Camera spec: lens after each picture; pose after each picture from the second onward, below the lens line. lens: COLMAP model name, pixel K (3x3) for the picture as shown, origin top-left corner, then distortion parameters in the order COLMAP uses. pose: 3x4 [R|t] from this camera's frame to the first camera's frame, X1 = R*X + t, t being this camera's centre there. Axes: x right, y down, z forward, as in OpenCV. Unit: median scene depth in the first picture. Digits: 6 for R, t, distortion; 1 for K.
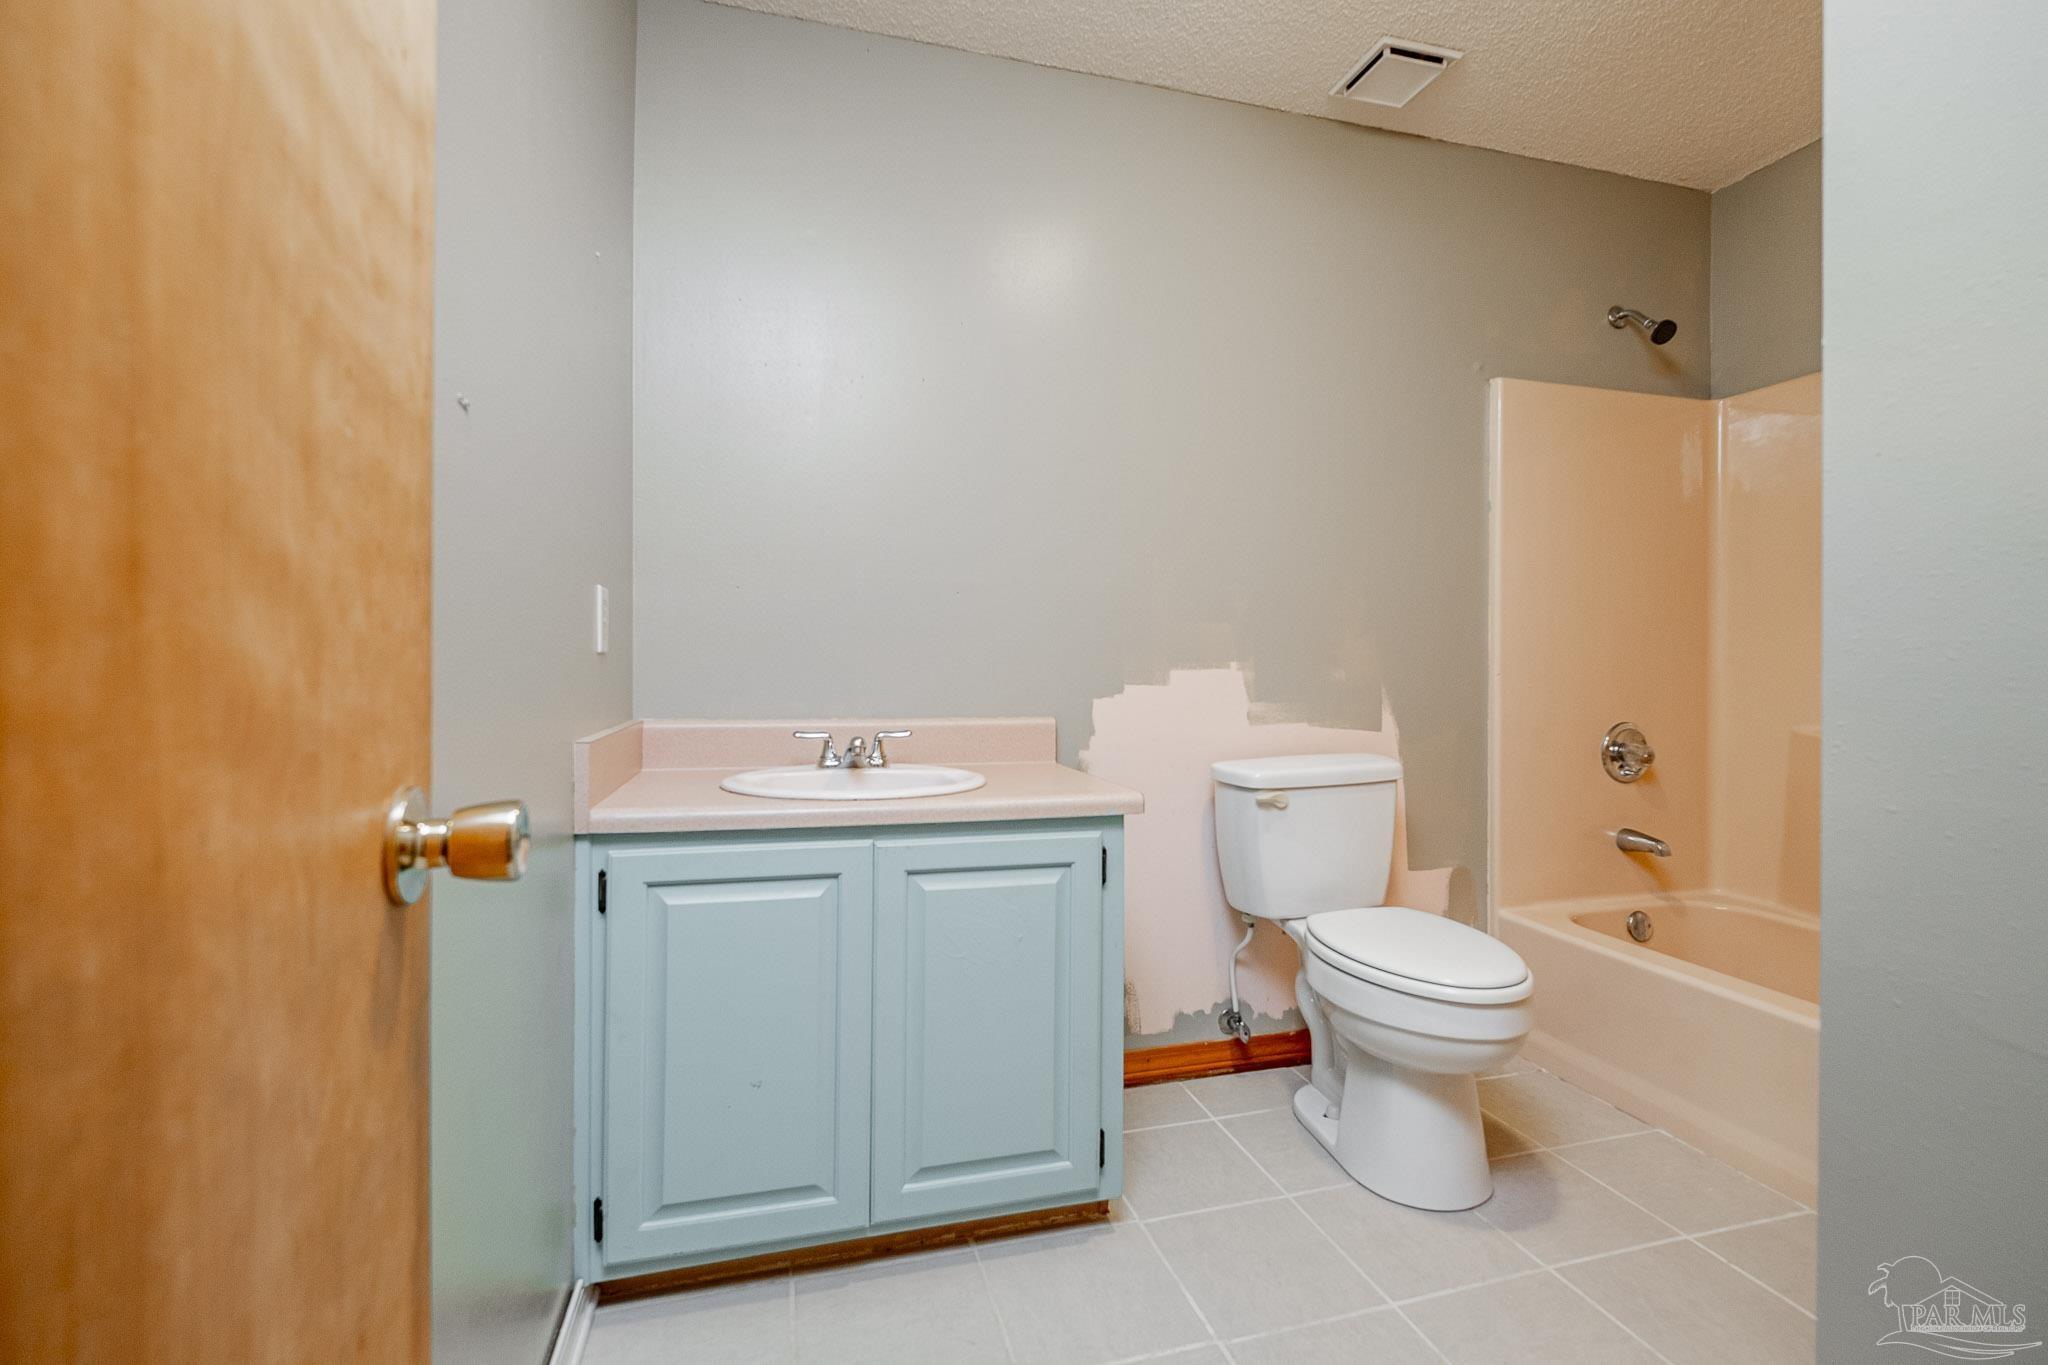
lens RADIAL K [[887.6, 0, 1033.3], [0, 887.6, 665.9], [0, 0, 1]] dist [0.003329, -0.005451]
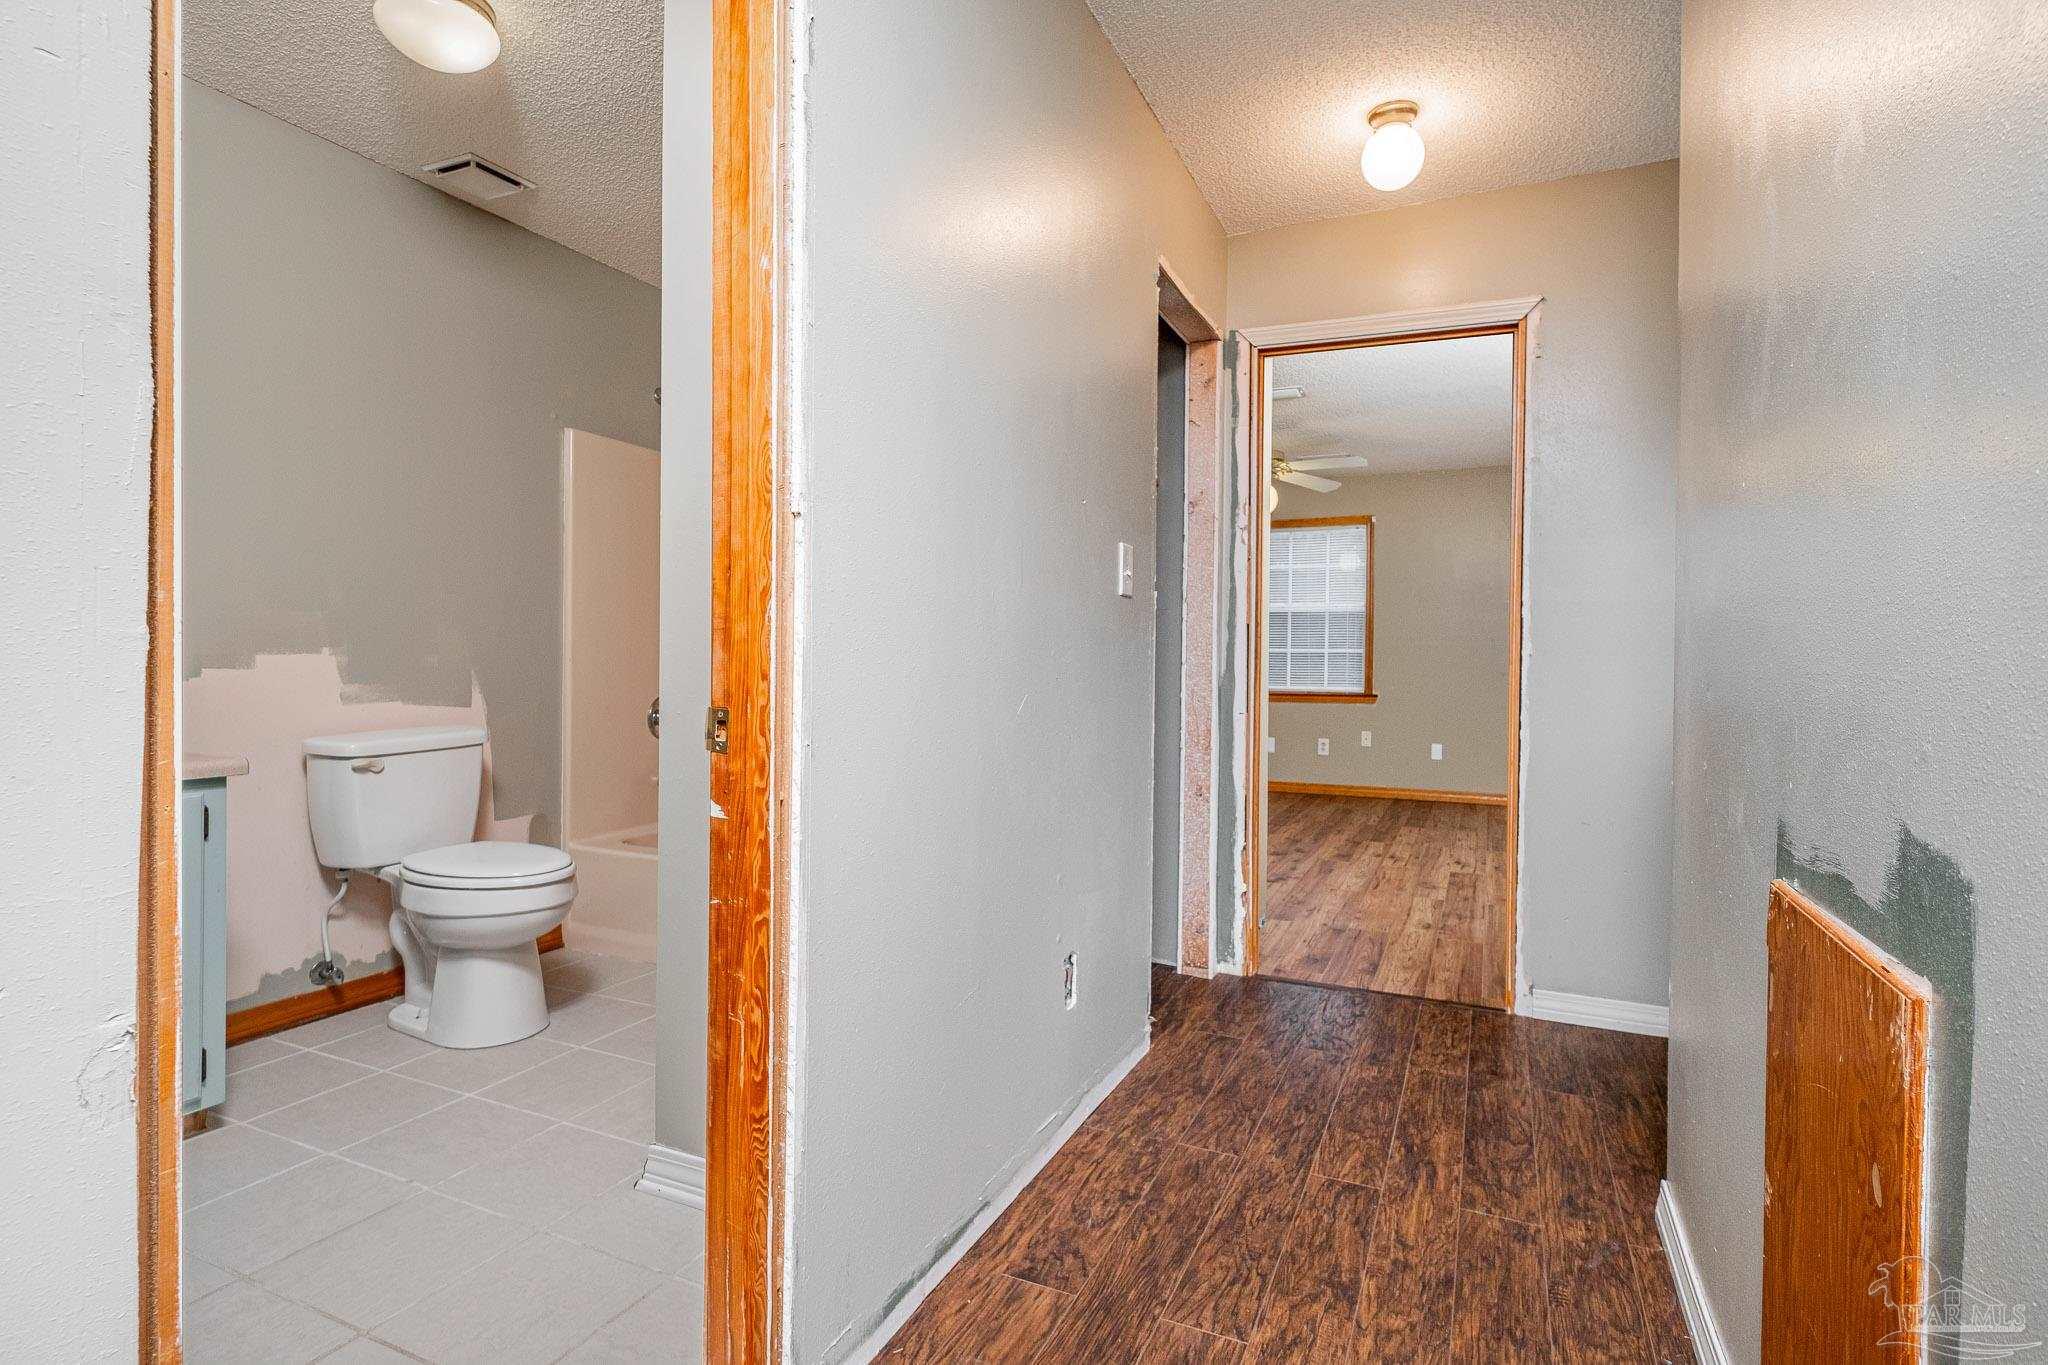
lens RADIAL K [[993.8, 0, 1019.5], [0, 993.8, 666.7], [0, 0, 1]] dist [0.011811, -0.000843]
pose [[0.650563, -0.001404, 0.759451, -0.160969], [-0.006968, 0.999945, 0.007818, 0.003754], [-0.759420, -0.010378, 0.650518, -0.472910]]
